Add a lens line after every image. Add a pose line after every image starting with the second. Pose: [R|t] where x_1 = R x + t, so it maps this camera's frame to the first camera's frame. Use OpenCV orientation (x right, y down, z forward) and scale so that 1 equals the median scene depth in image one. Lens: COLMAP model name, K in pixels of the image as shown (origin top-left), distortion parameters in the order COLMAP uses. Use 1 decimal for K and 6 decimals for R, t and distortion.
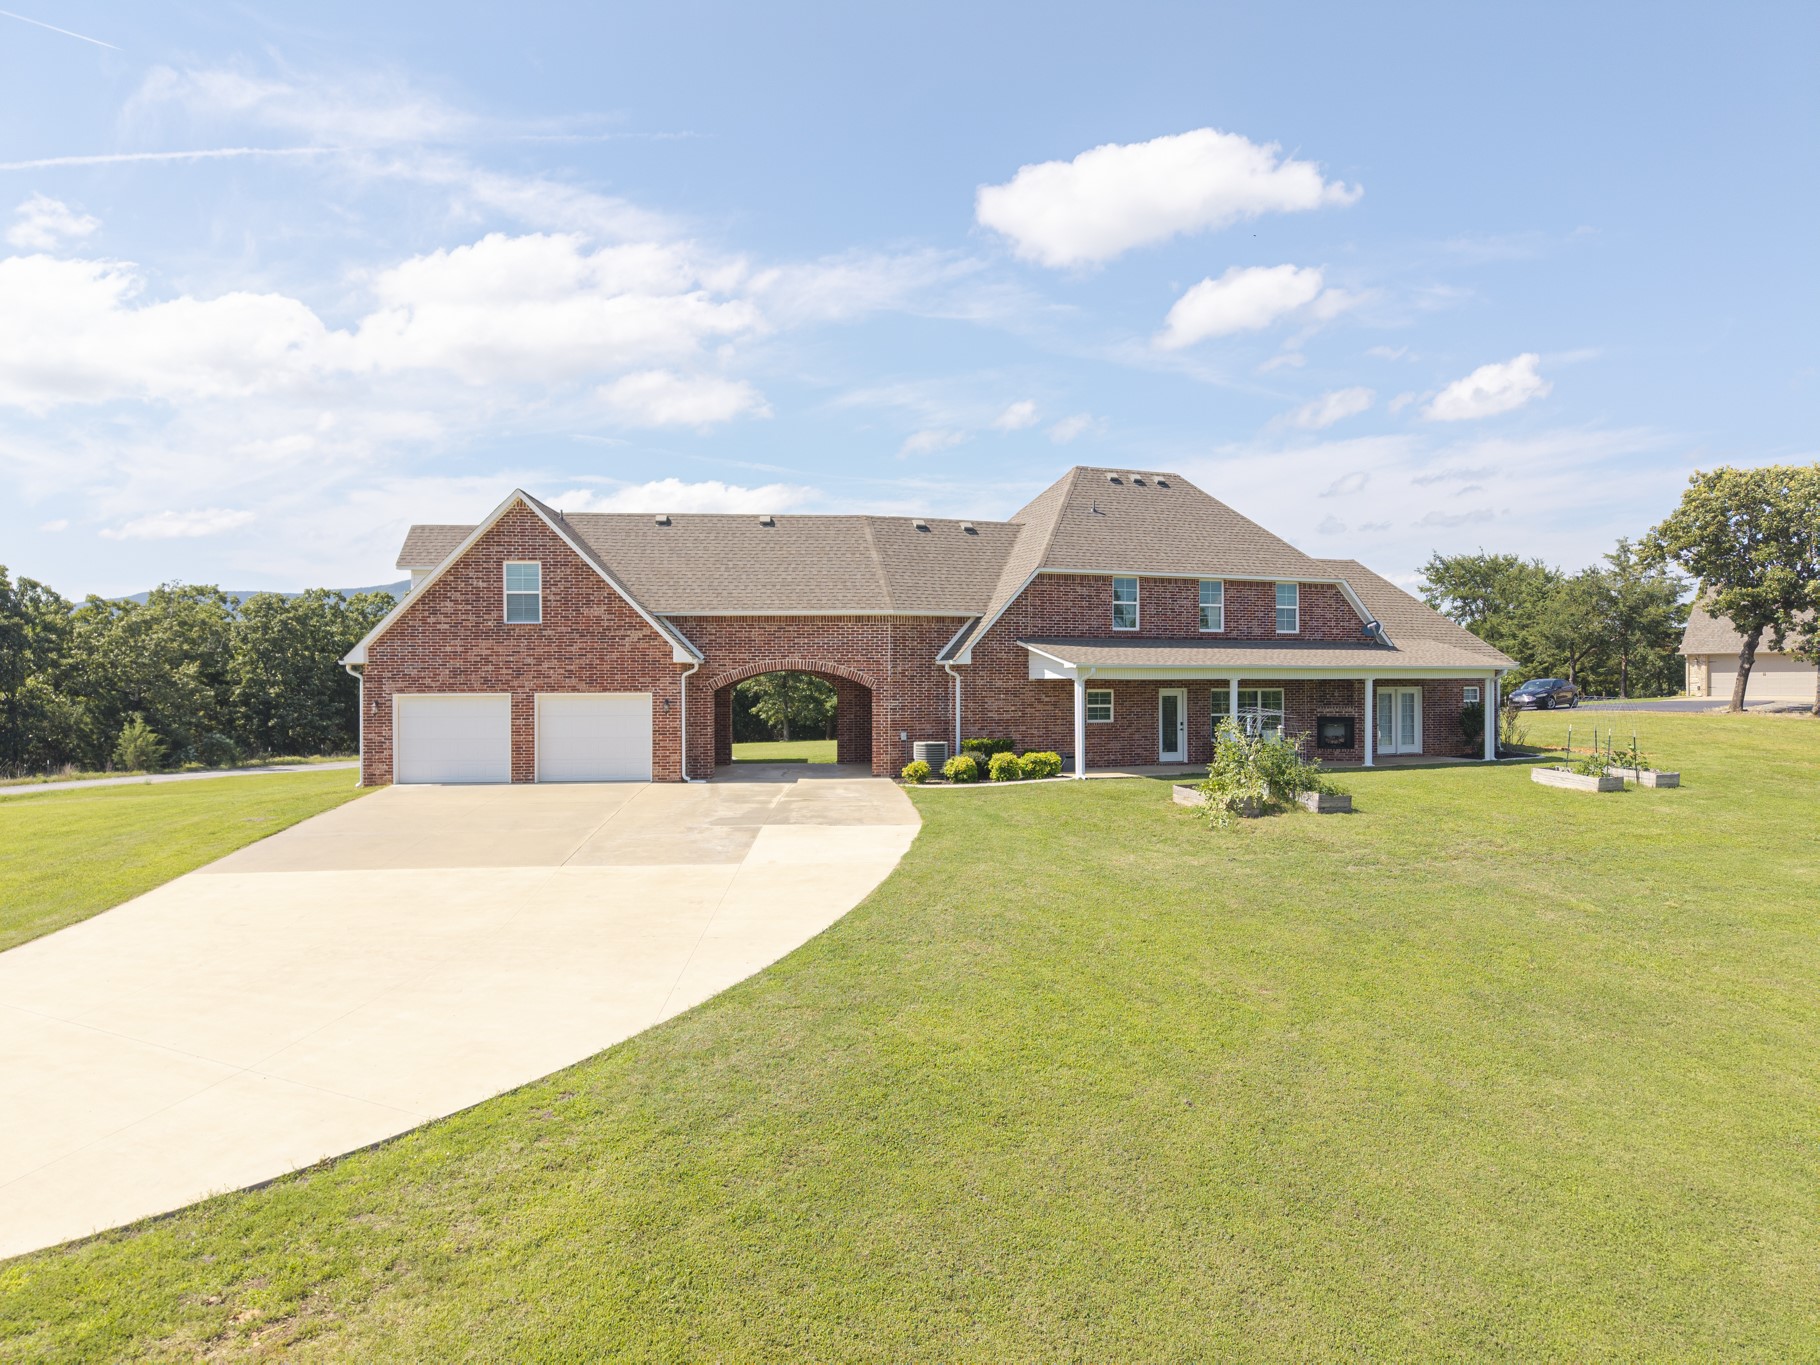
lens RADIAL K [[1254.5, 0, 910.0], [0, 1254.5, 682.5], [0, 0, 1]] dist [0.062890, -0.071954]
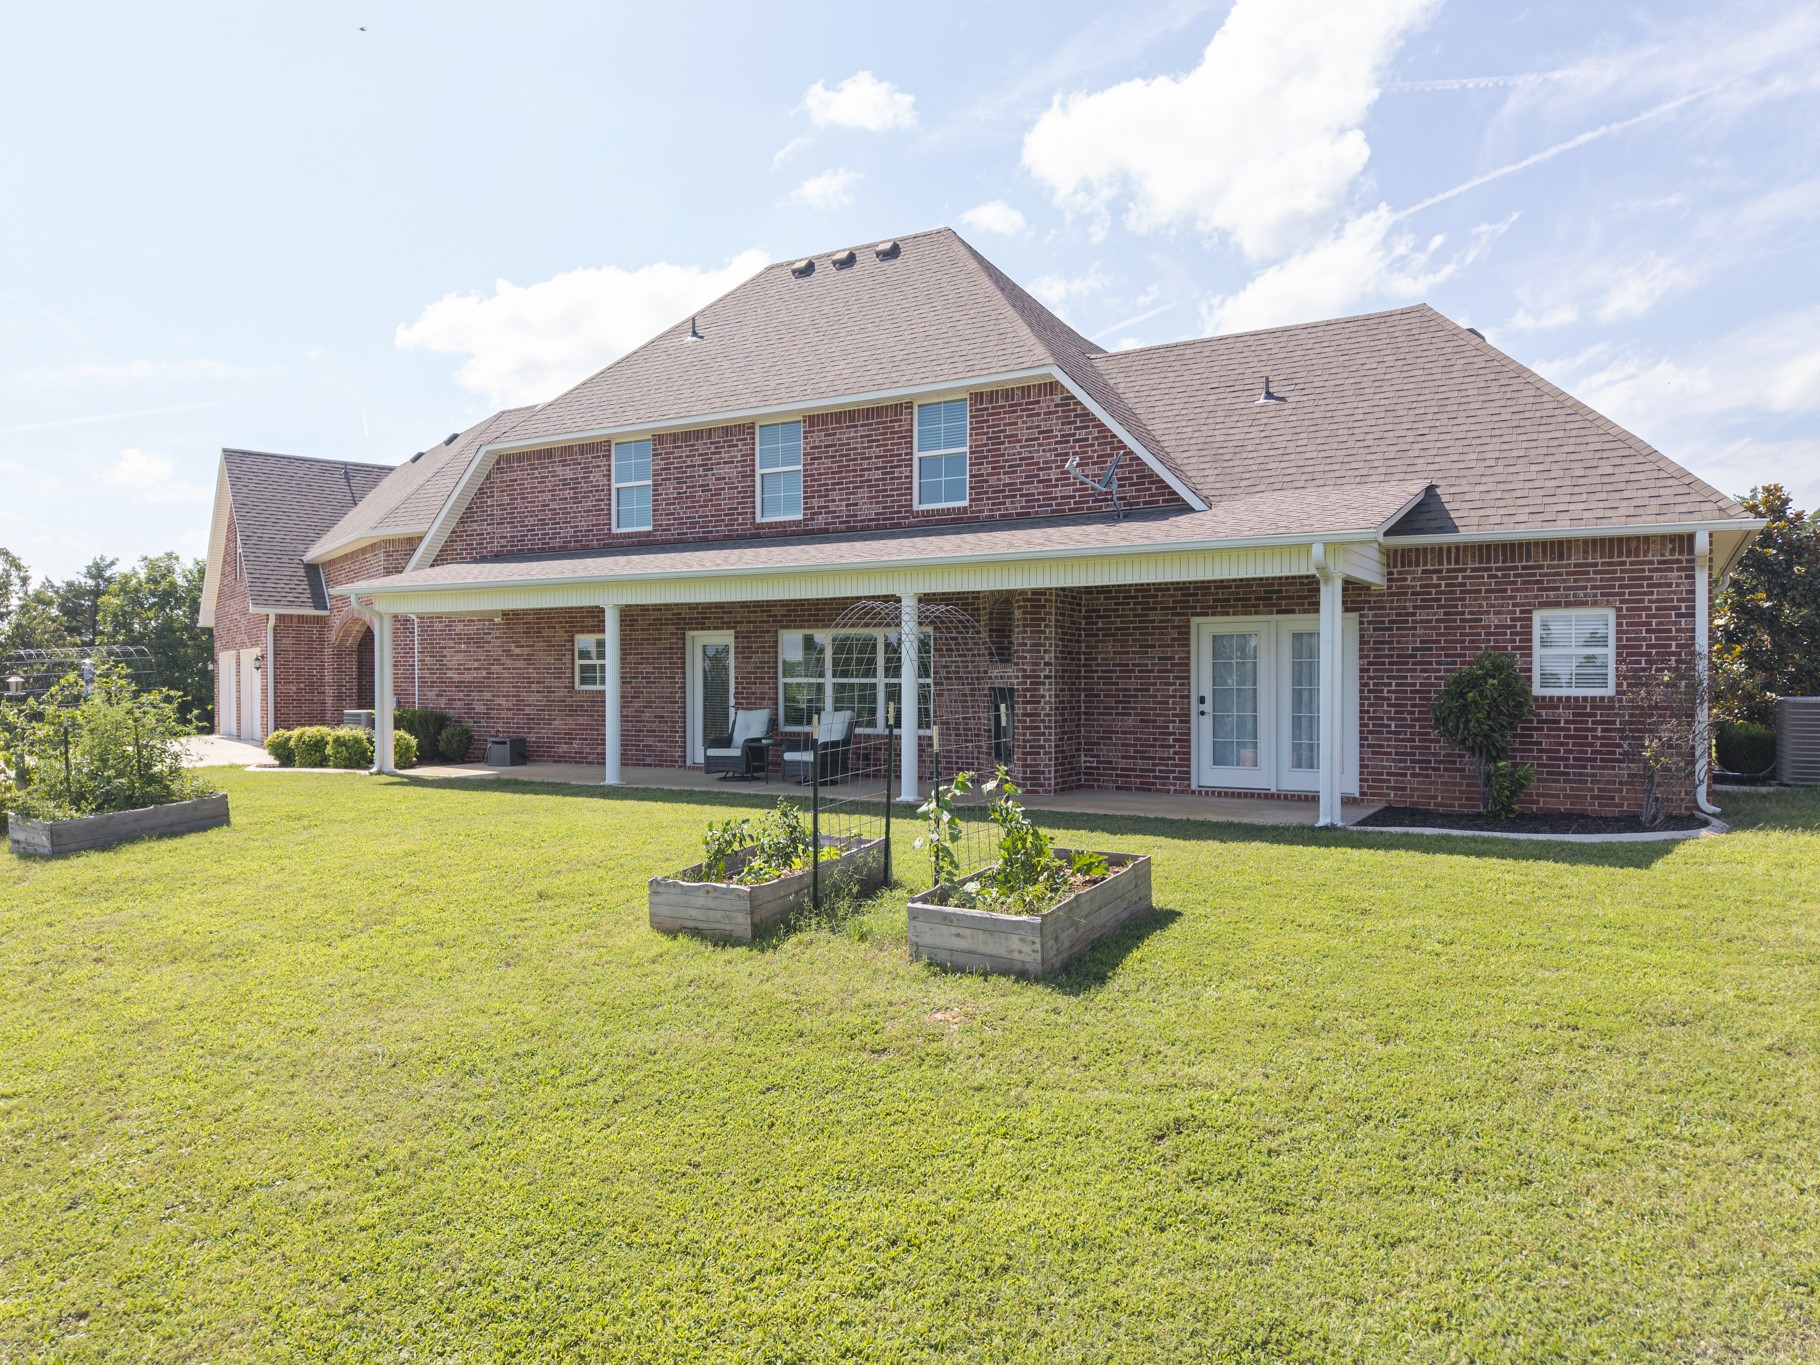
lens RADIAL K [[1251.1, 0, 905.3], [0, 1251.1, 681.7], [0, 0, 1]] dist [0.044243, -0.034433]
pose [[0.547536, 0.008269, -0.836741, 0.796747], [-0.000204, 0.999952, 0.009748, 0.023903], [0.836782, -0.005167, 0.547512, 0.871209]]
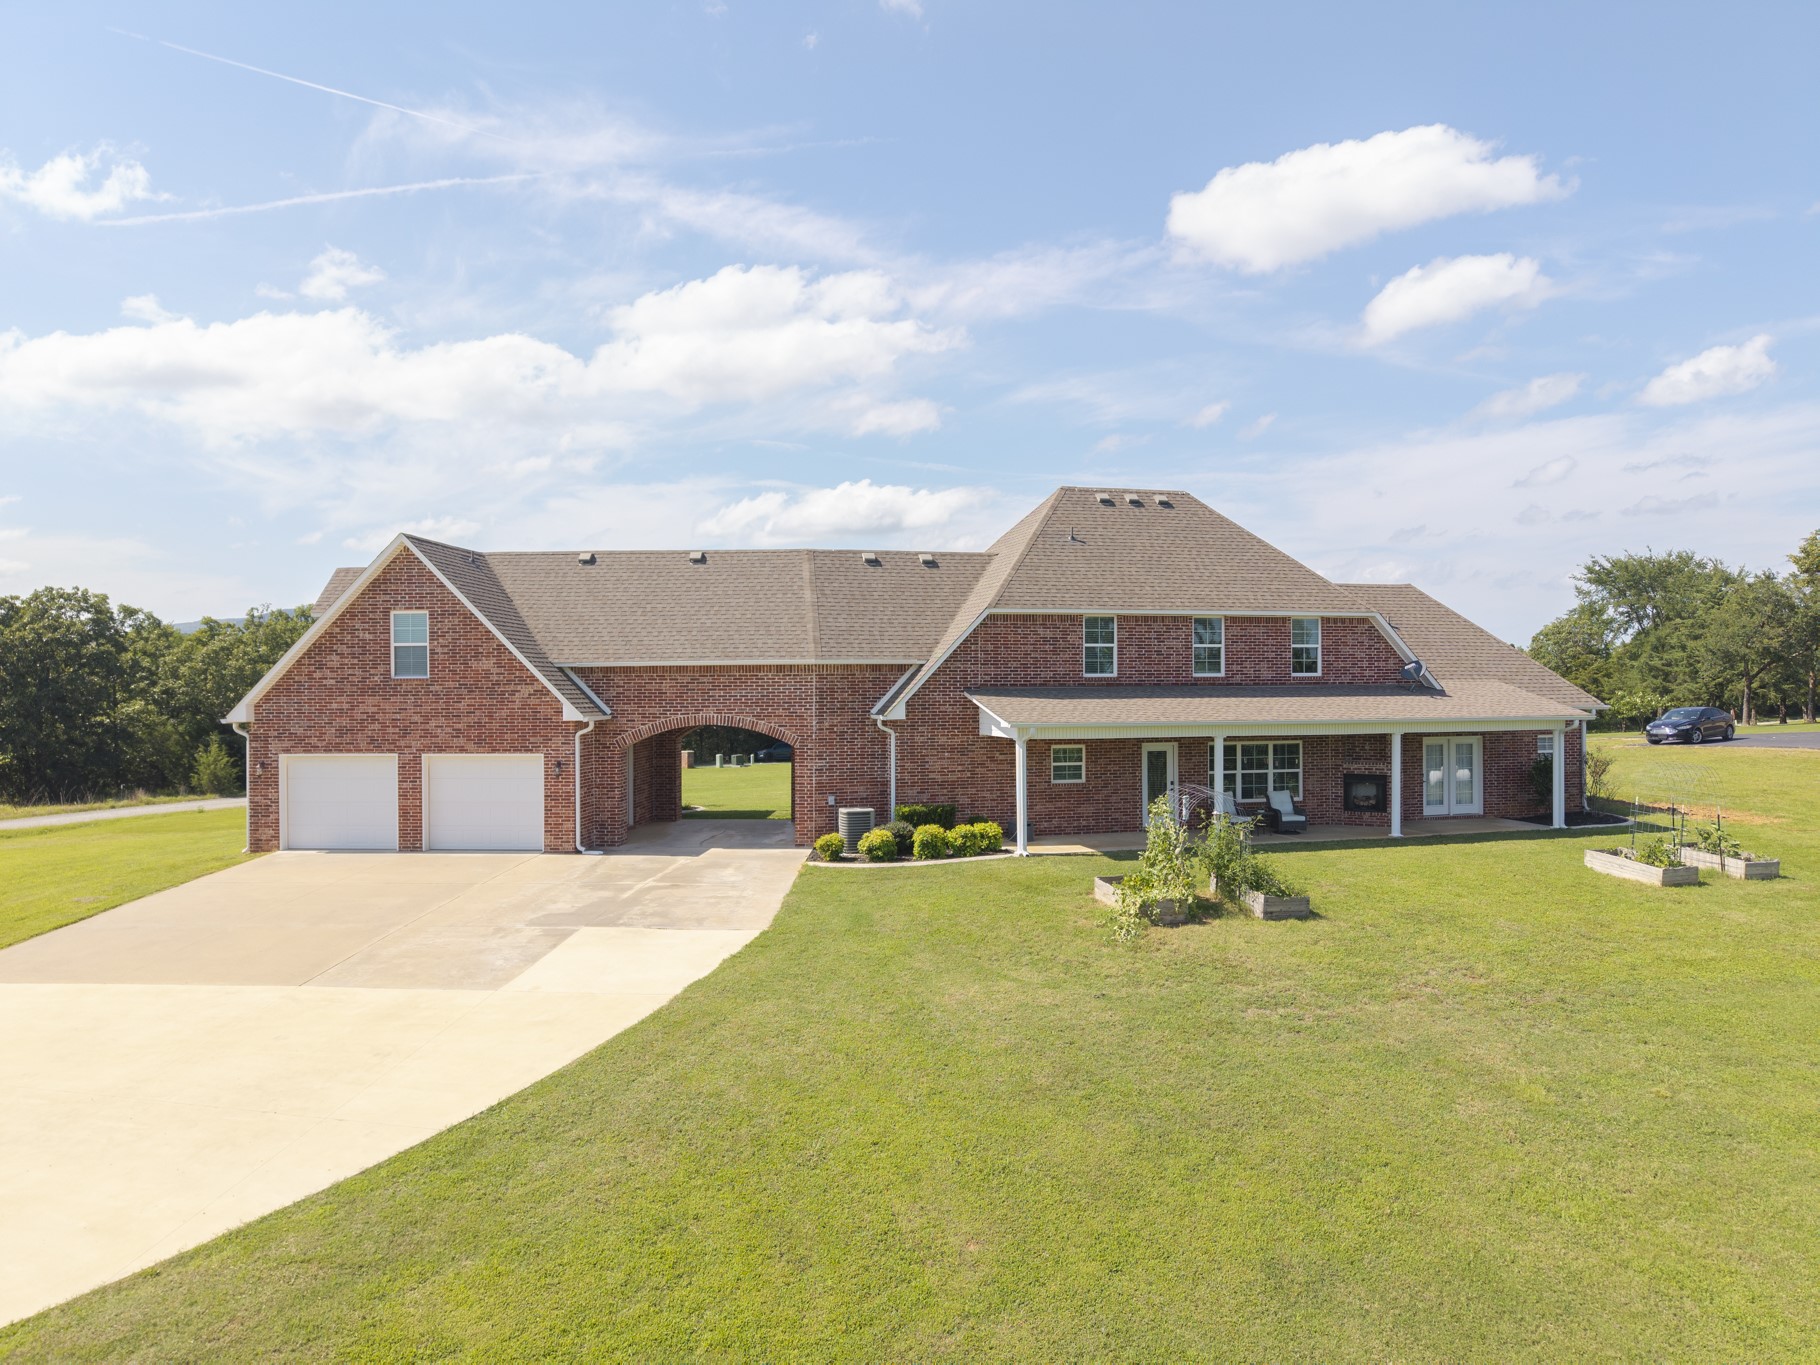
lens RADIAL K [[1251.1, 0, 905.3], [0, 1251.1, 681.7], [0, 0, 1]] dist [0.044243, -0.034433]
pose [[0.989670, -0.001231, -0.143361, 0.178843], [0.001738, 0.999993, 0.003411, -0.045479], [0.143356, -0.003625, 0.989665, 0.135968]]
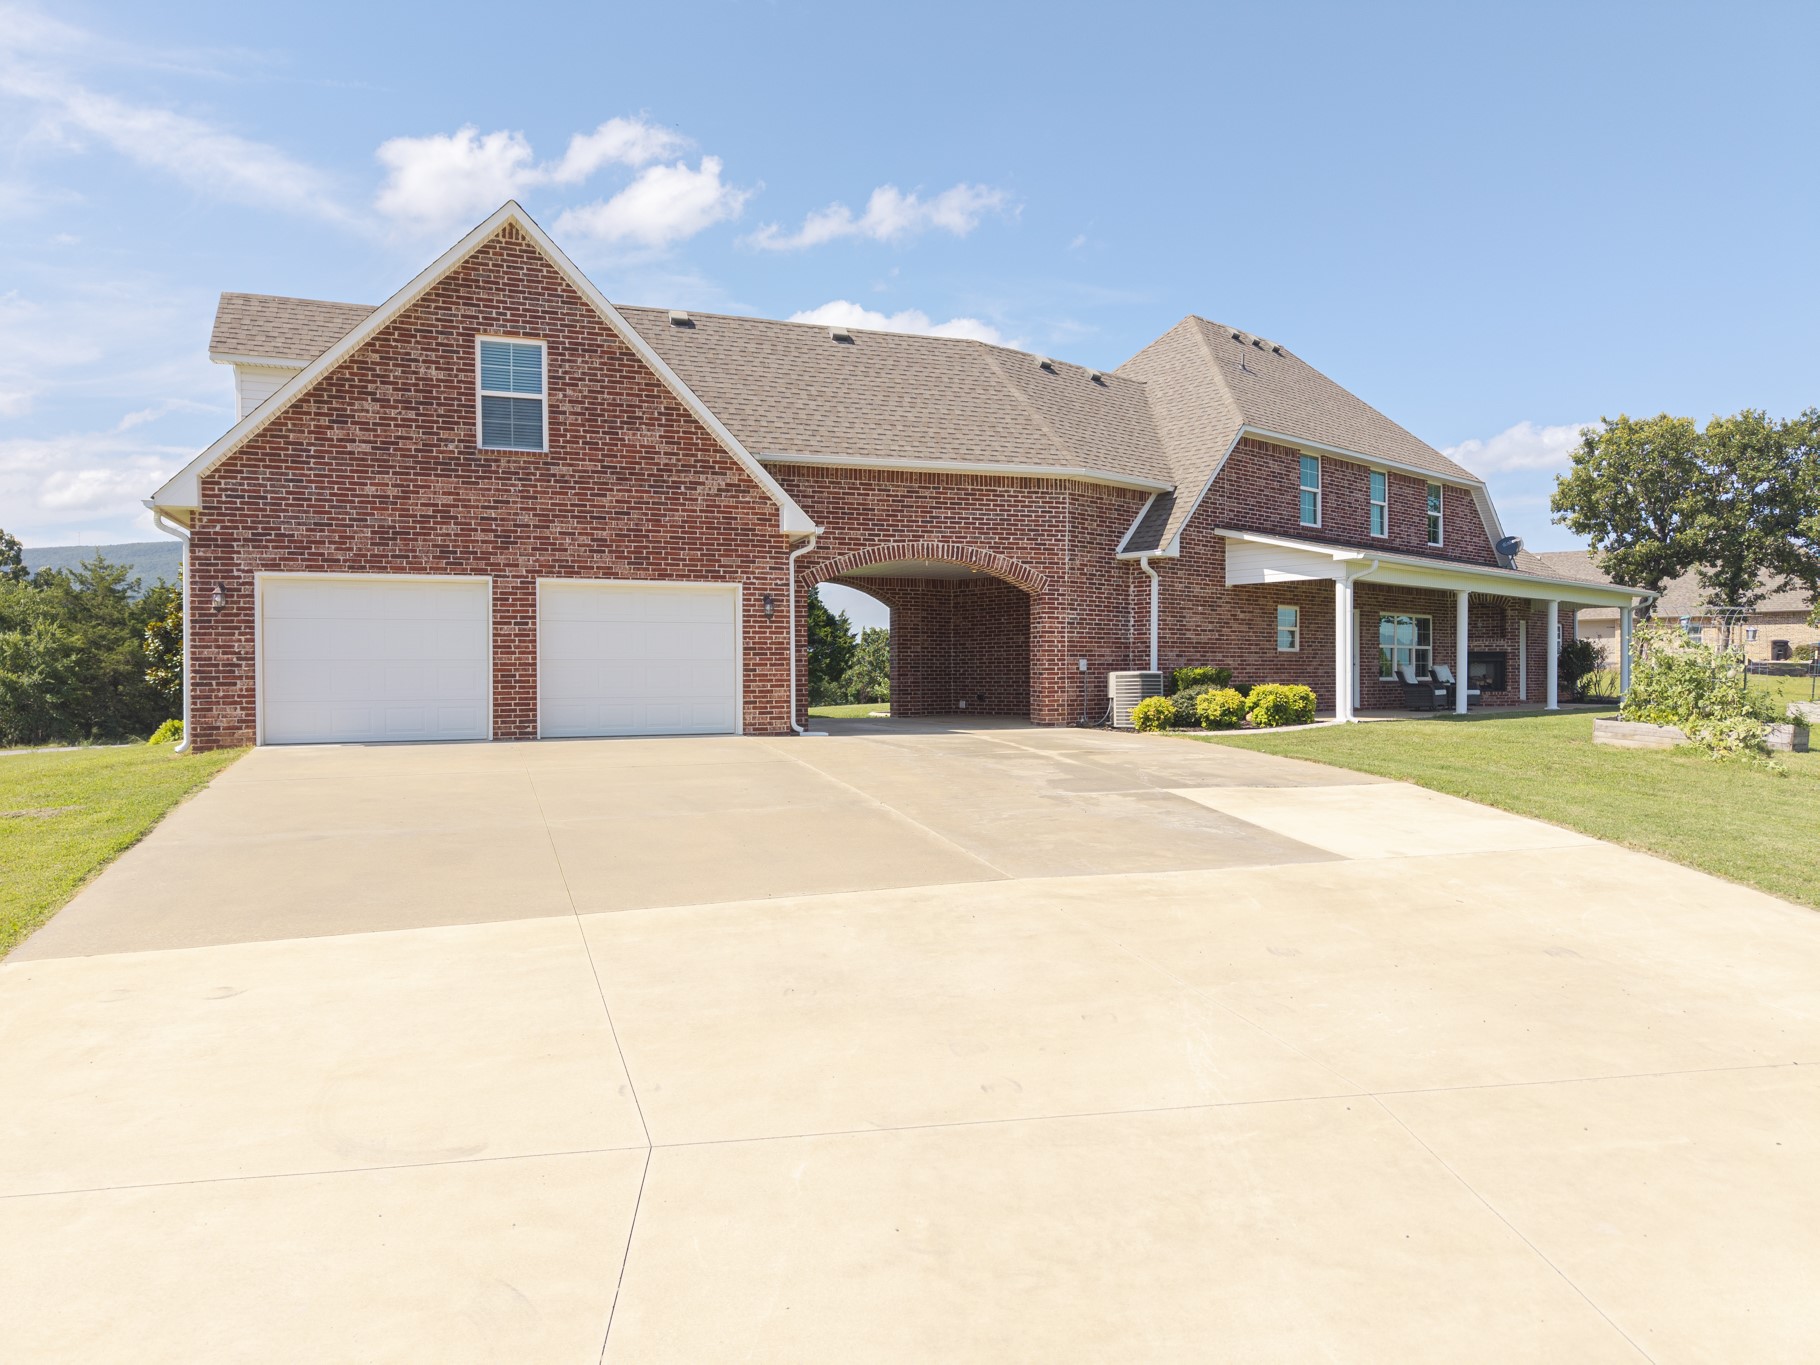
lens RADIAL K [[1251.1, 0, 905.3], [0, 1251.1, 681.7], [0, 0, 1]] dist [0.044243, -0.034433]
pose [[0.954893, -0.000456, 0.296951, -0.298018], [-0.001058, 0.999987, 0.004937, 0.049761], [-0.296949, -0.005029, 0.954880, 0.411220]]
